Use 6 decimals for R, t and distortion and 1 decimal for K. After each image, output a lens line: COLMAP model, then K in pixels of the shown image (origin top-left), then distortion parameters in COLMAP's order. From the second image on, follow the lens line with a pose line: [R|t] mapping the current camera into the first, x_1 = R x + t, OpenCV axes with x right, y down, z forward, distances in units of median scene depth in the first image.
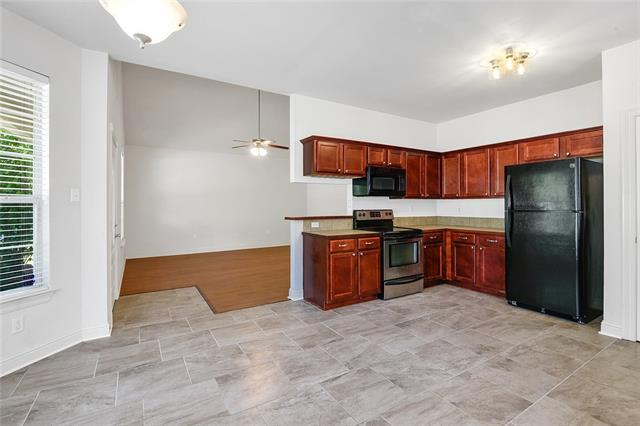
lens RADIAL K [[297.3, 0, 318.3], [0, 297.3, 203.4], [0, 0, 1]] dist [-0.000550, -0.000218]
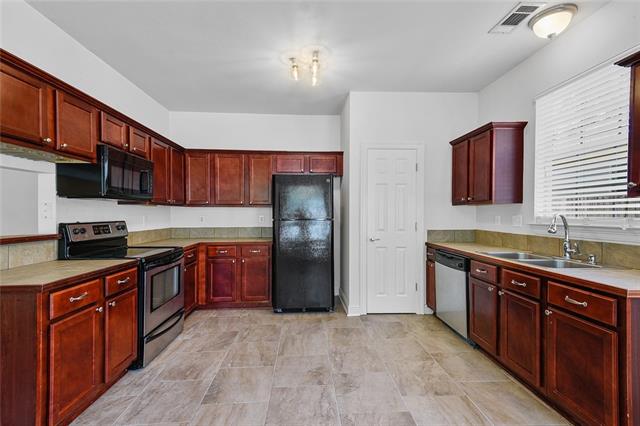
lens RADIAL K [[290.0, 0, 319.6], [0, 290.0, 215.5], [0, 0, 1]] dist [0.038087, -0.000247]
pose [[0.474441, -0.004208, 0.880277, -0.140339], [-0.005277, 0.999957, 0.007625, 0.002358], [-0.880271, -0.008262, 0.474399, 0.379663]]
